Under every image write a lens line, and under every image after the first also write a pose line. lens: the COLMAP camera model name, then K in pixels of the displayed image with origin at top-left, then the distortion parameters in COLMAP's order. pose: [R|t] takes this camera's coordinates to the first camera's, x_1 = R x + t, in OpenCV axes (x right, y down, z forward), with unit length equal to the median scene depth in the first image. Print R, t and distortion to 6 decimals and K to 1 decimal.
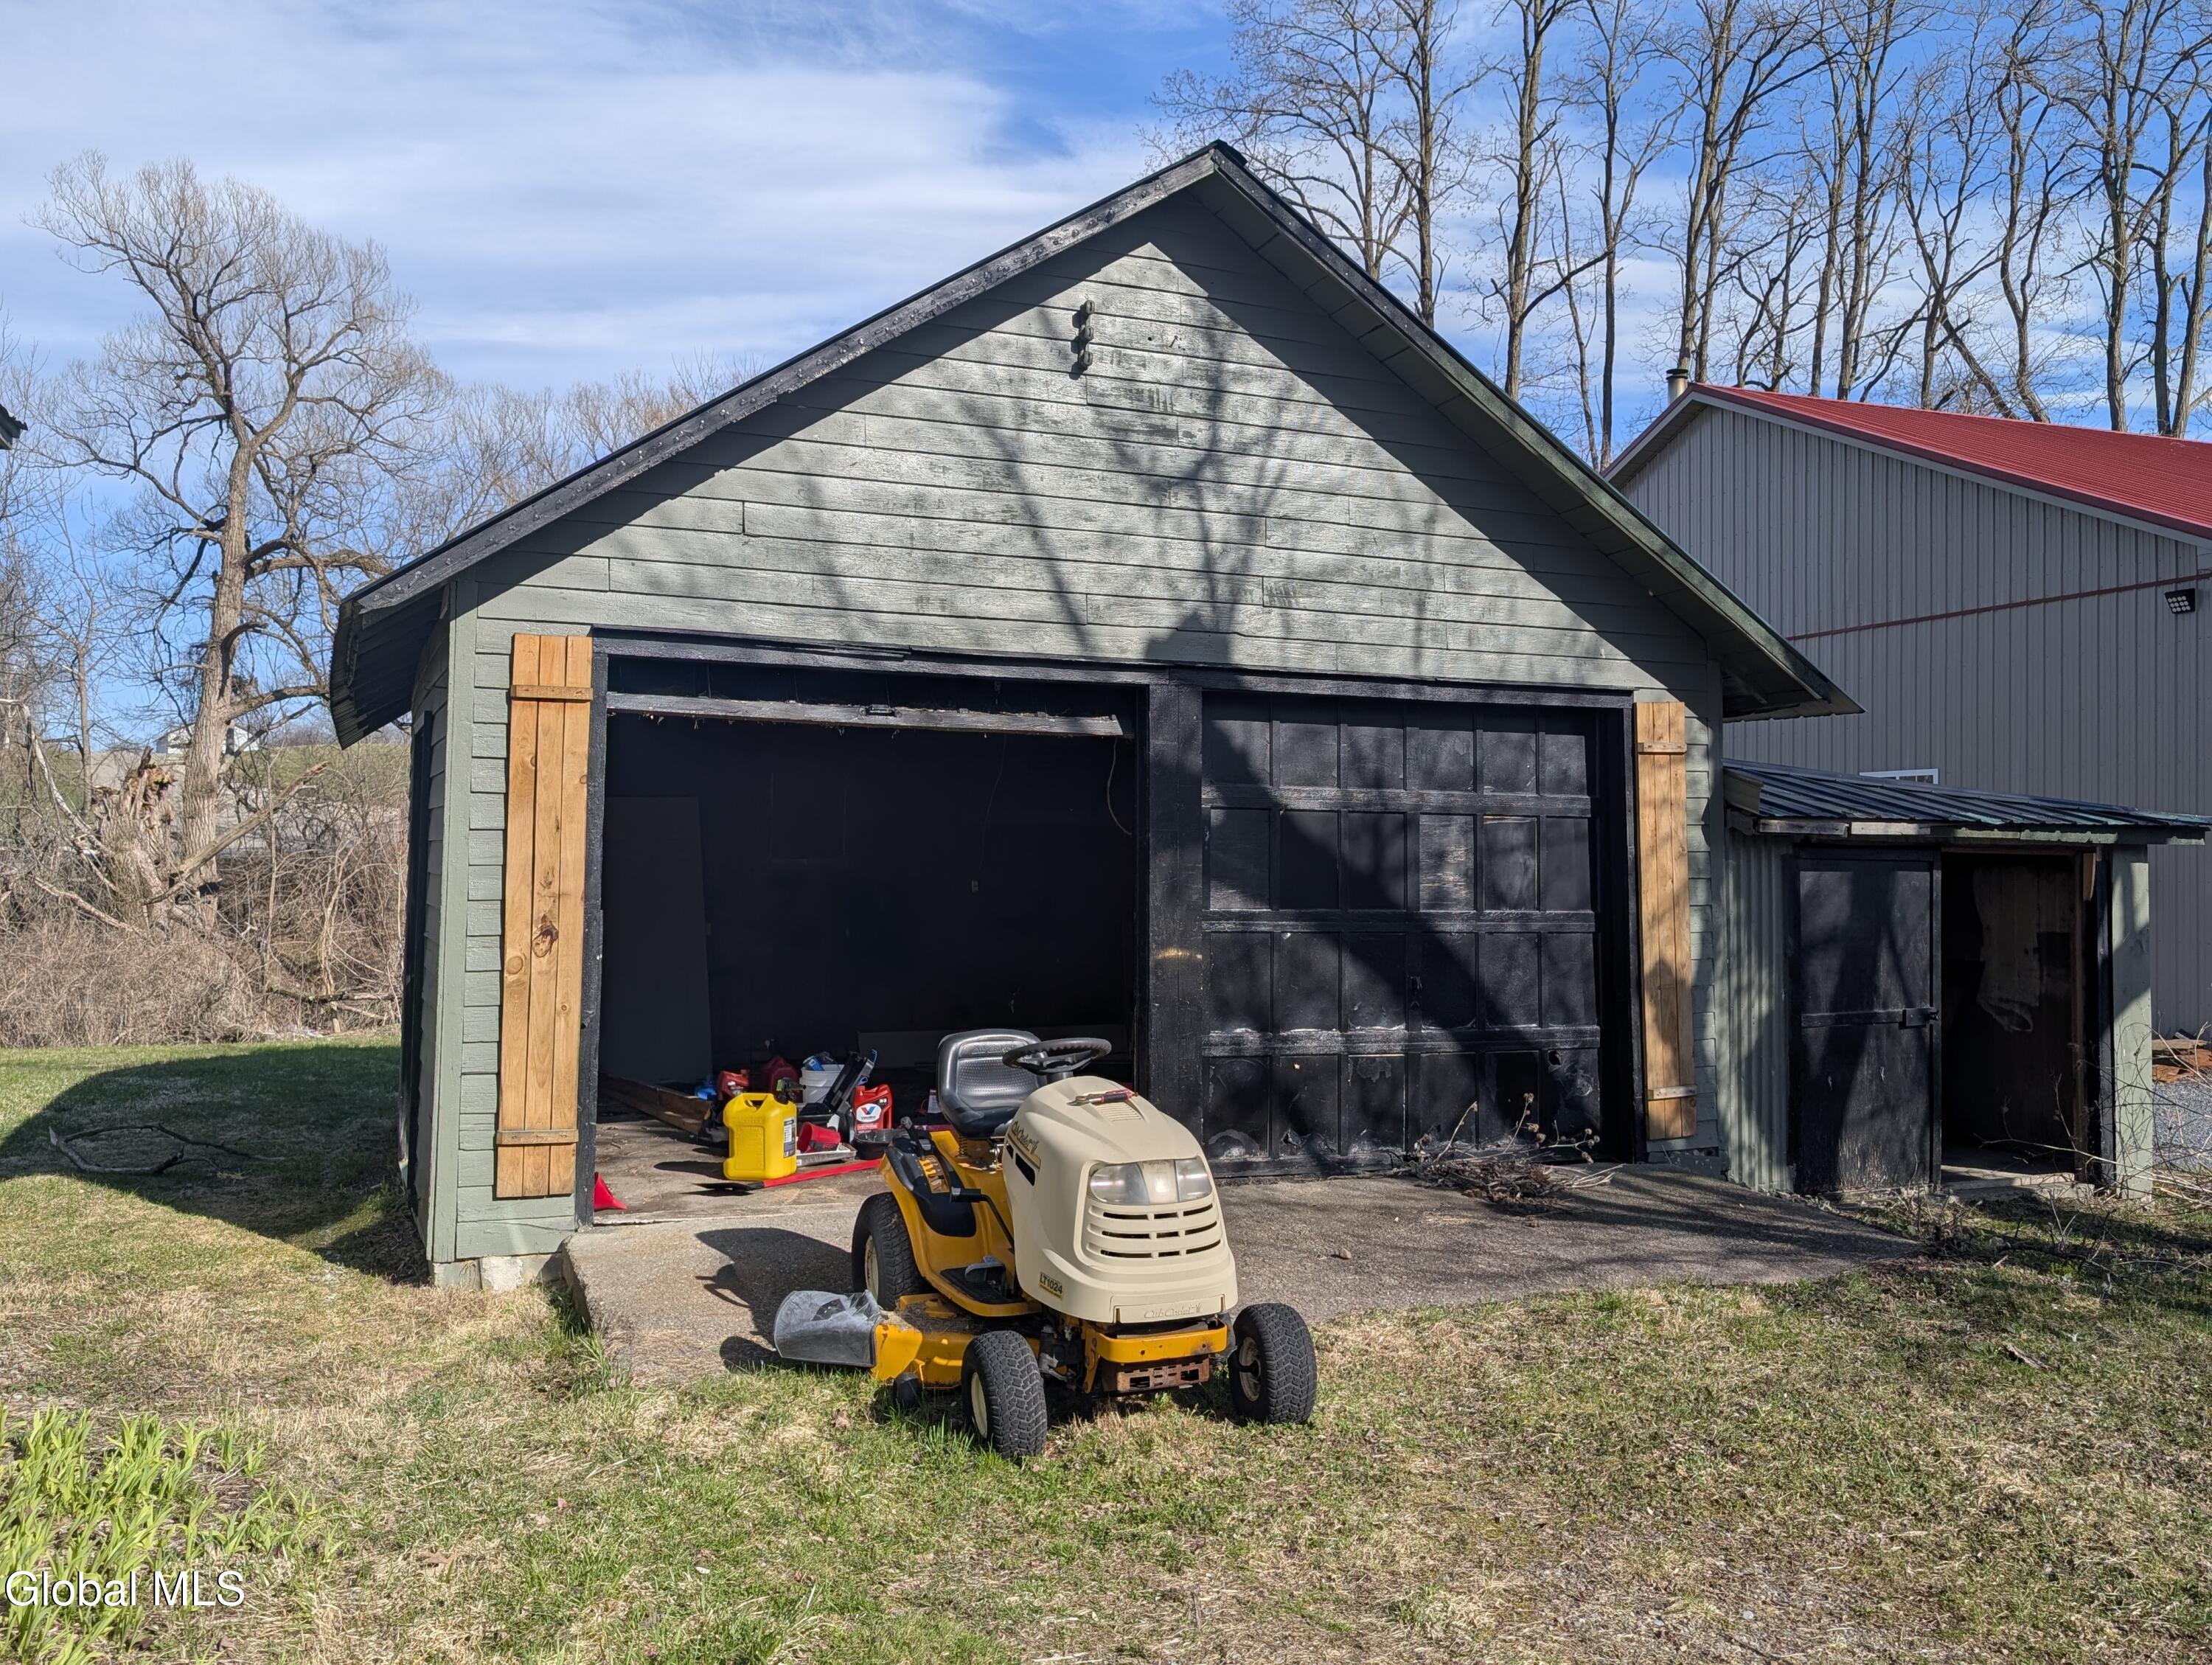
lens RADIAL K [[1679.5, 0, 1052.0], [0, 1679.5, 831.4], [0, 0, 1]] dist [-0.000511, -0.001372]
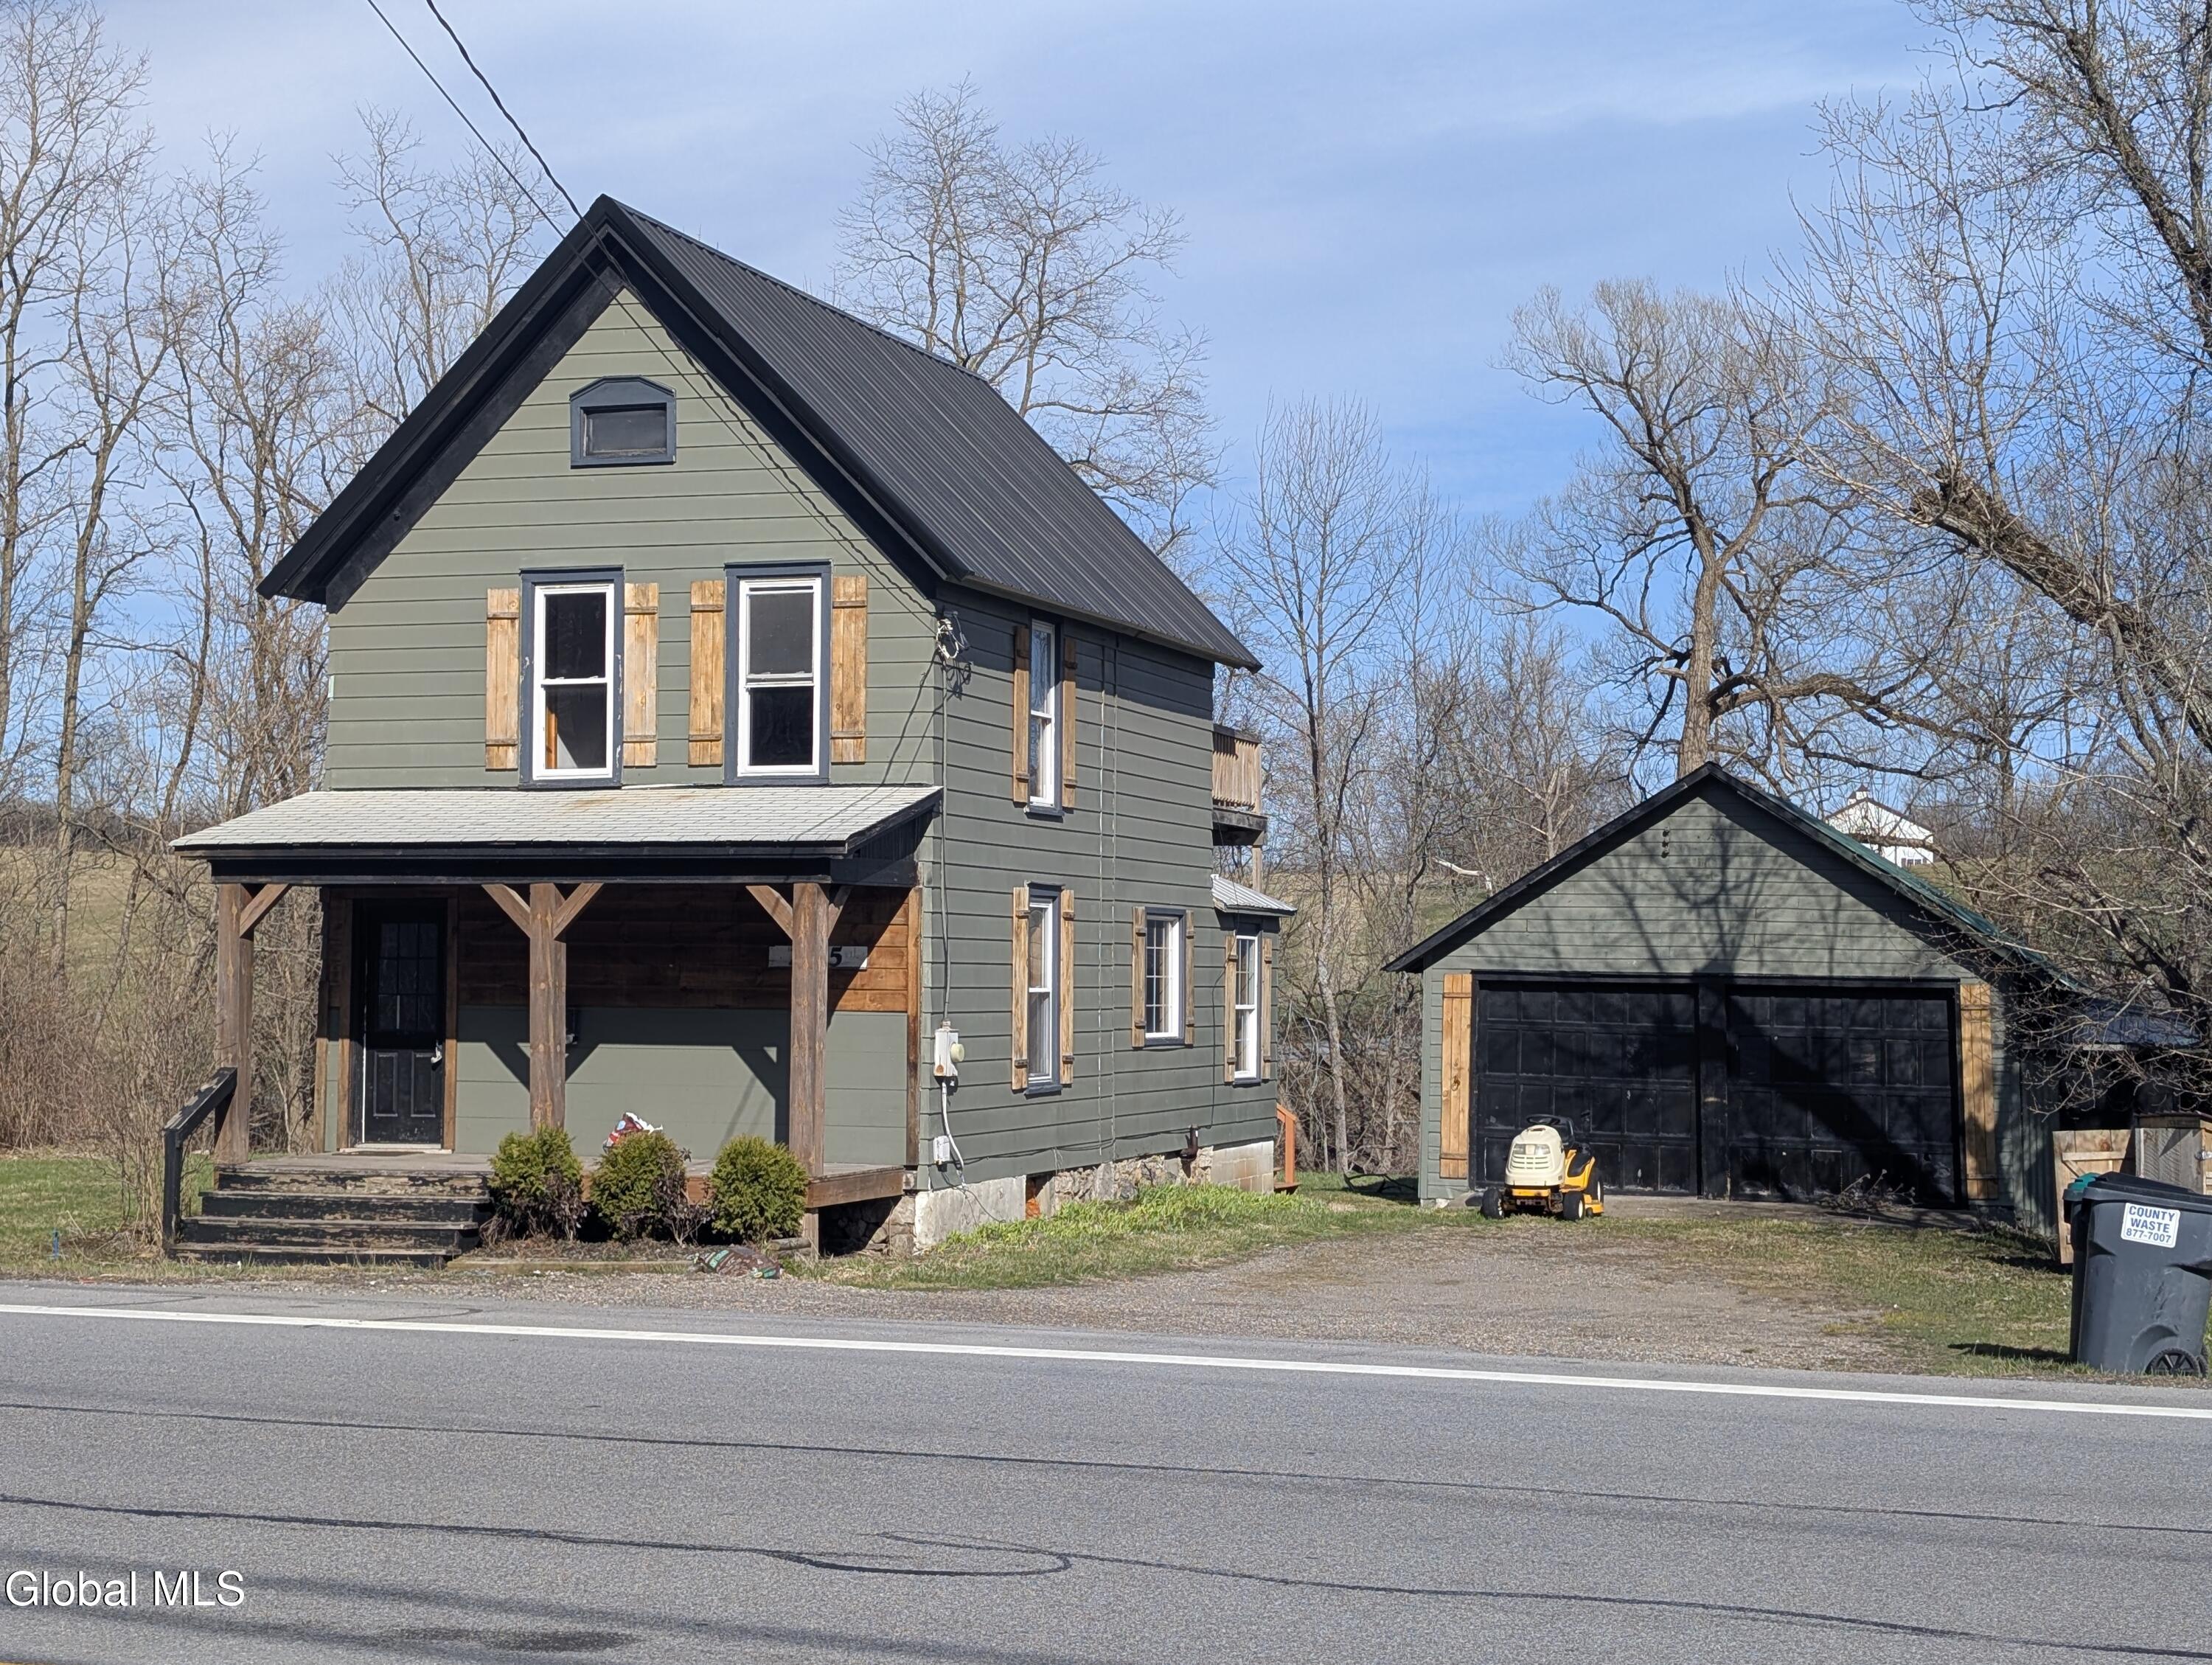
lens RADIAL K [[3346.3, 0, 1106.0], [0, 3346.3, 832.5], [0, 0, 1]] dist [0.010355, 0.007999]
pose [[0.754019, -0.021398, -0.656505, 2.357496], [-0.005919, 0.999207, -0.039367, -0.105413], [0.656827, 0.033569, 0.753294, -2.886914]]
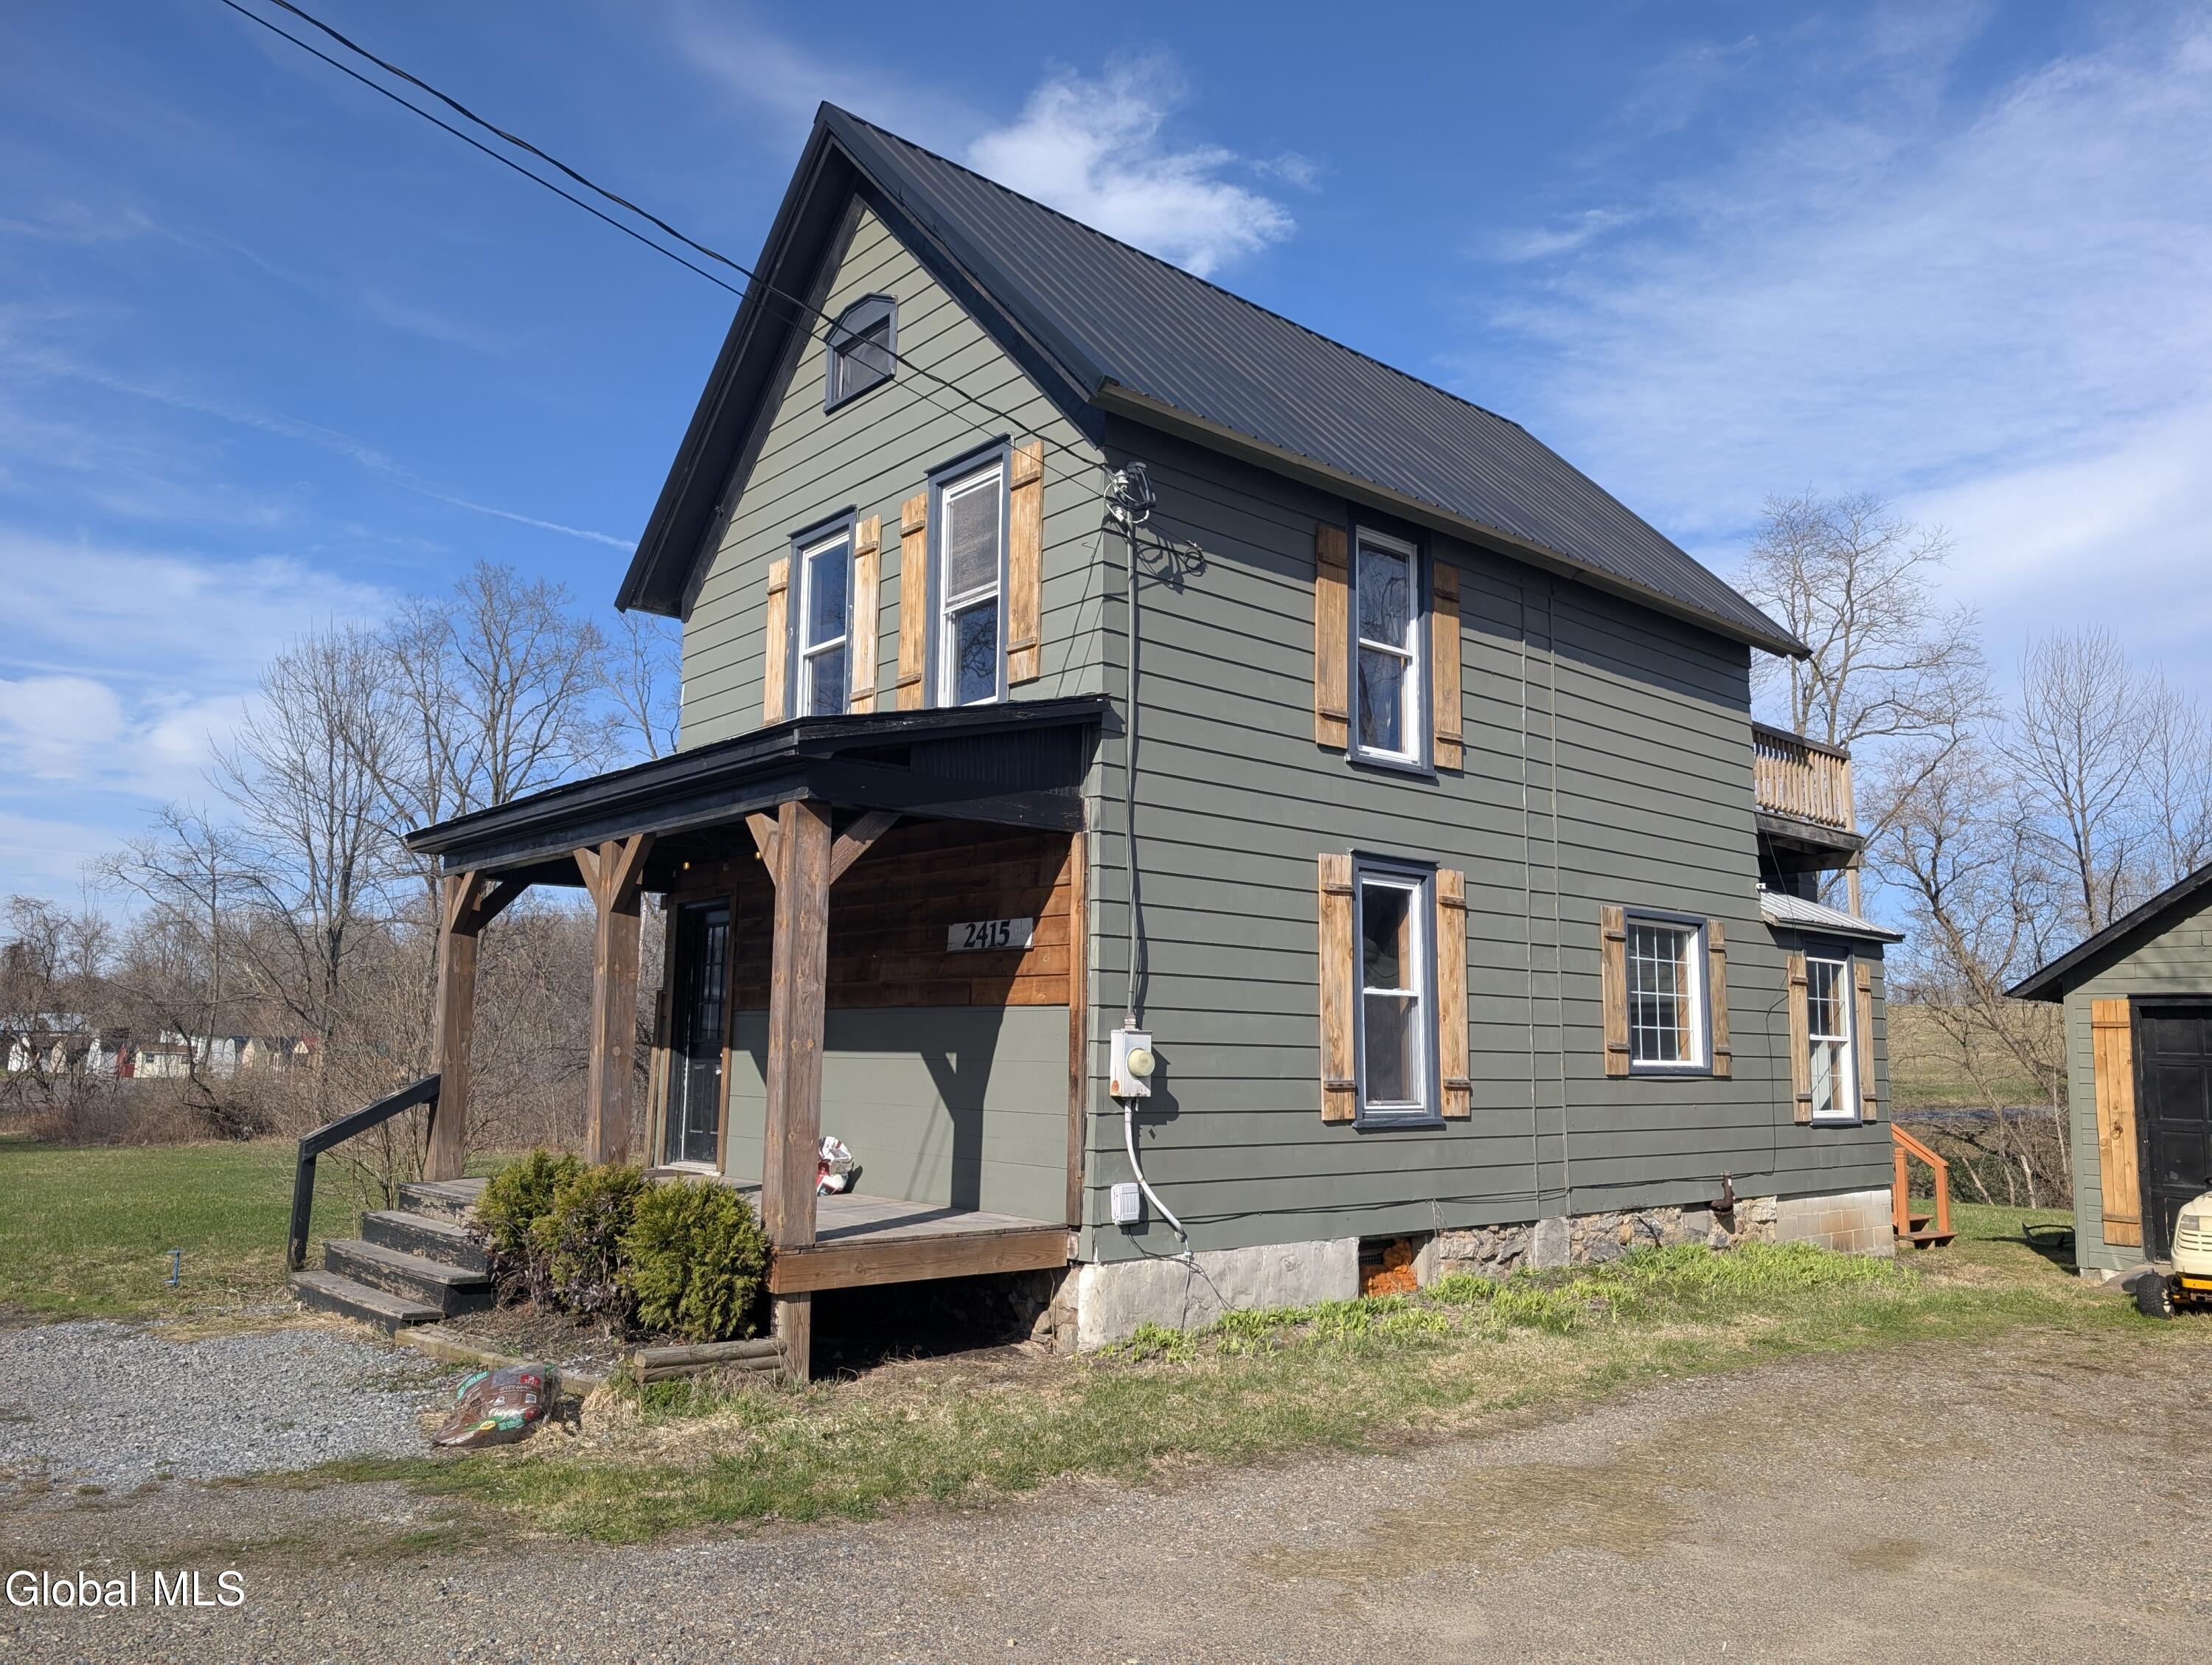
lens RADIAL K [[1575.4, 0, 1106.0], [0, 1575.4, 832.5], [0, 0, 1]] dist [0.037735, -0.066325]
pose [[0.322641, -0.125824, -0.938121, 1.099635], [-0.010717, 0.990576, -0.136545, -0.025926], [0.946461, 0.054108, 0.318252, -0.844273]]
